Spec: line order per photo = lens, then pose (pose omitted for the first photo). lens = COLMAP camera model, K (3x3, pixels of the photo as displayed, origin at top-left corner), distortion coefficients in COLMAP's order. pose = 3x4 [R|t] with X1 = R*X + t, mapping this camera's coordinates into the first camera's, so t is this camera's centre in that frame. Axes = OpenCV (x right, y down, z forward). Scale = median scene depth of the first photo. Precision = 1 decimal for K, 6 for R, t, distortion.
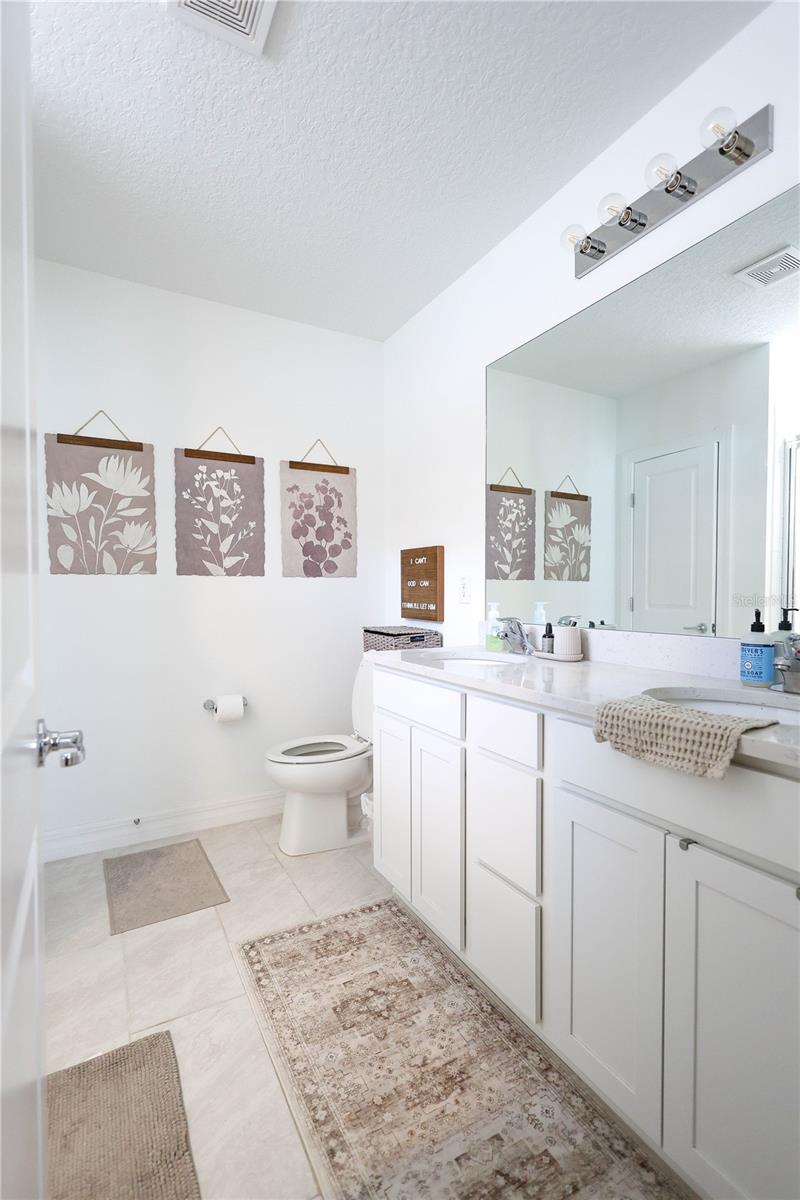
lens RADIAL K [[552.4, 0, 401.5], [0, 552.4, 606.4], [0, 0, 1]] dist [-0.002073, 0.000754]
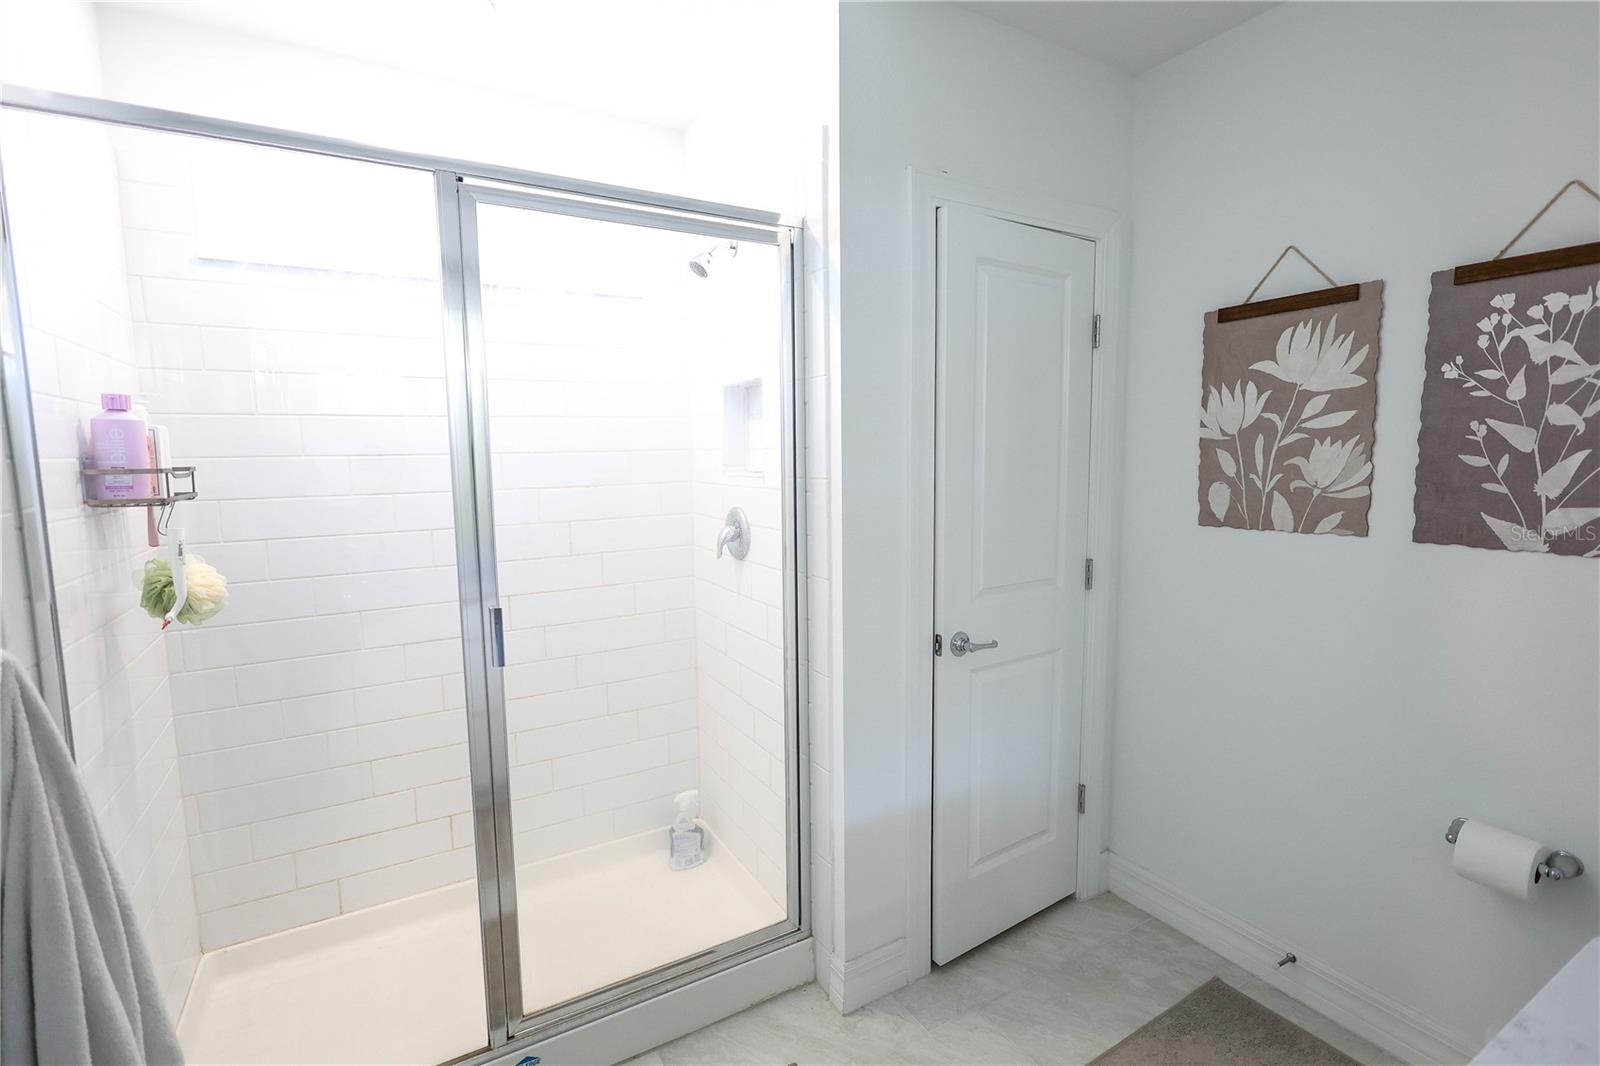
lens RADIAL K [[736.5, 0, 807.8], [0, 736.5, 530.5], [0, 0, 1]] dist [-0.002073, 0.000754]
pose [[0.017626, 0.109124, -0.993872, 0.225929], [-0.015374, 0.993938, 0.108859, -0.130974], [0.999726, 0.013361, 0.019196, 0.466216]]
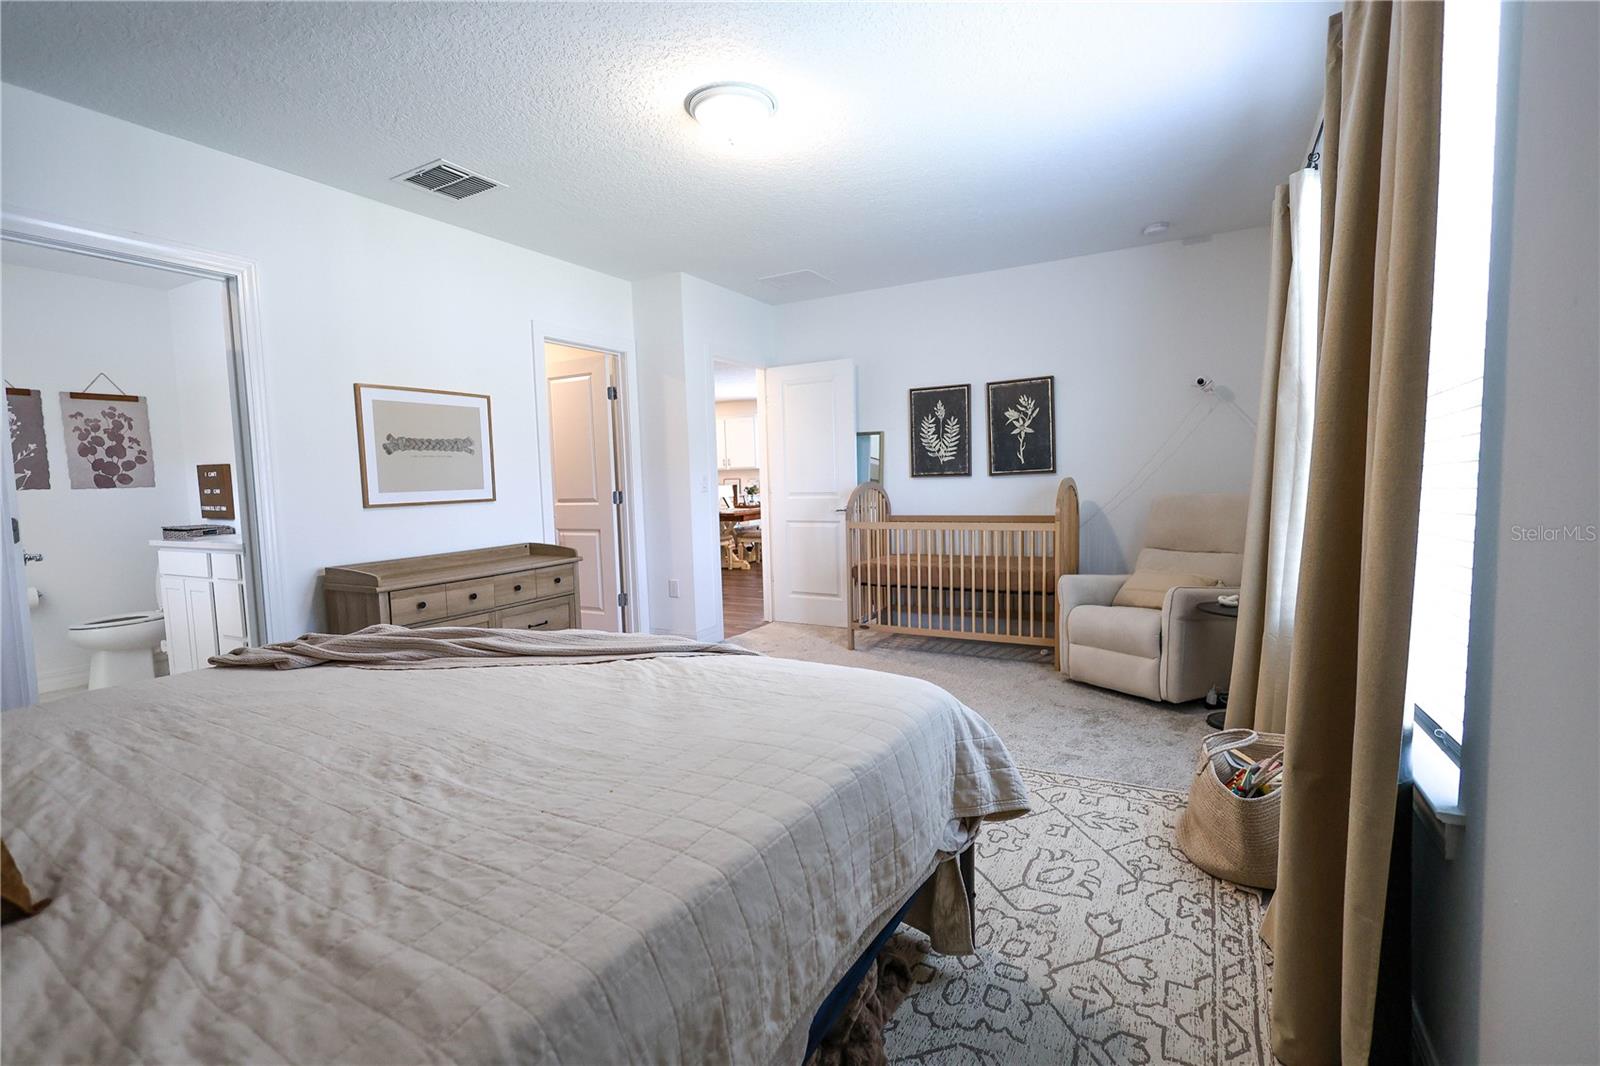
lens RADIAL K [[736.5, 0, 802.4], [0, 736.5, 539.1], [0, 0, 1]] dist [-0.002073, 0.000754]
pose [[0.842528, -0.065199, 0.534693, 0.292266], [0.038204, 0.997381, 0.061419, 0.019860], [-0.537297, -0.031319, 0.842812, -1.347214]]
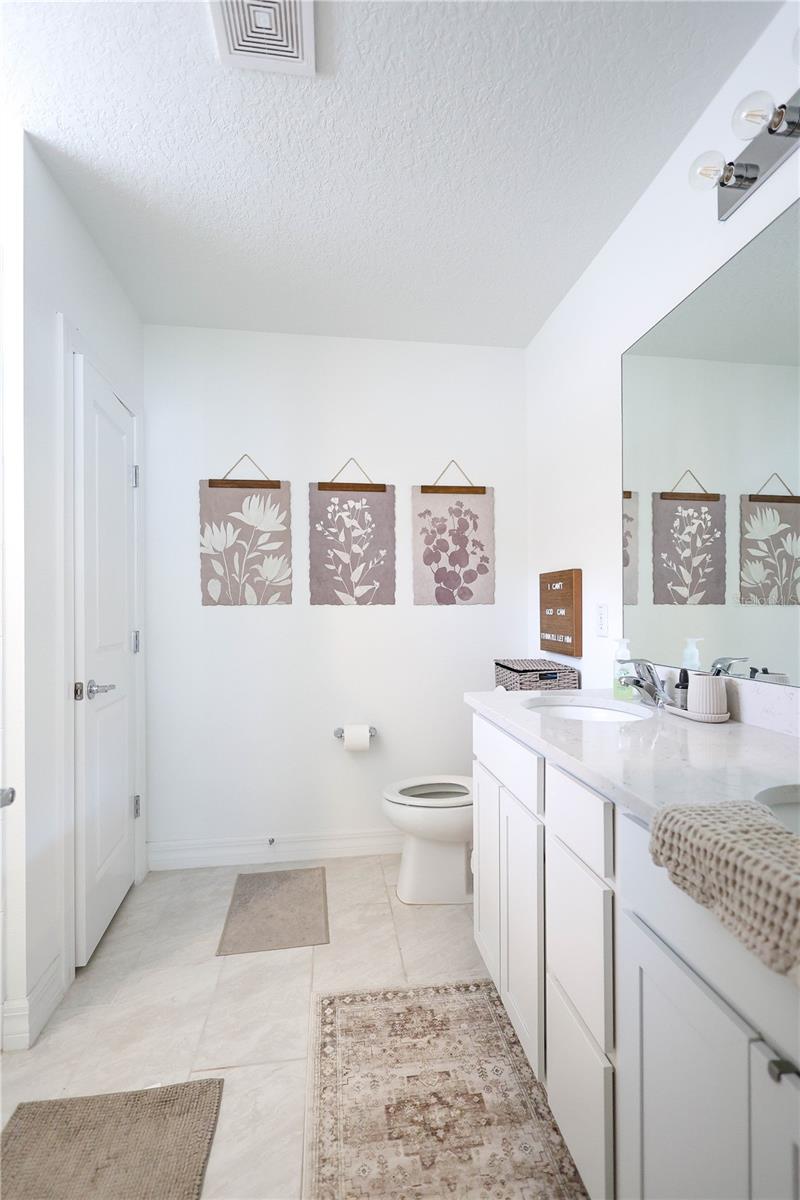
lens RADIAL K [[552.4, 0, 405.1], [0, 552.4, 609.1], [0, 0, 1]] dist [-0.002073, 0.000754]
pose [[0.933586, -0.003735, -0.358333, 0.130886], [-0.006738, 0.999586, -0.027974, -0.021304], [0.358289, 0.028531, 0.933175, 0.101653]]
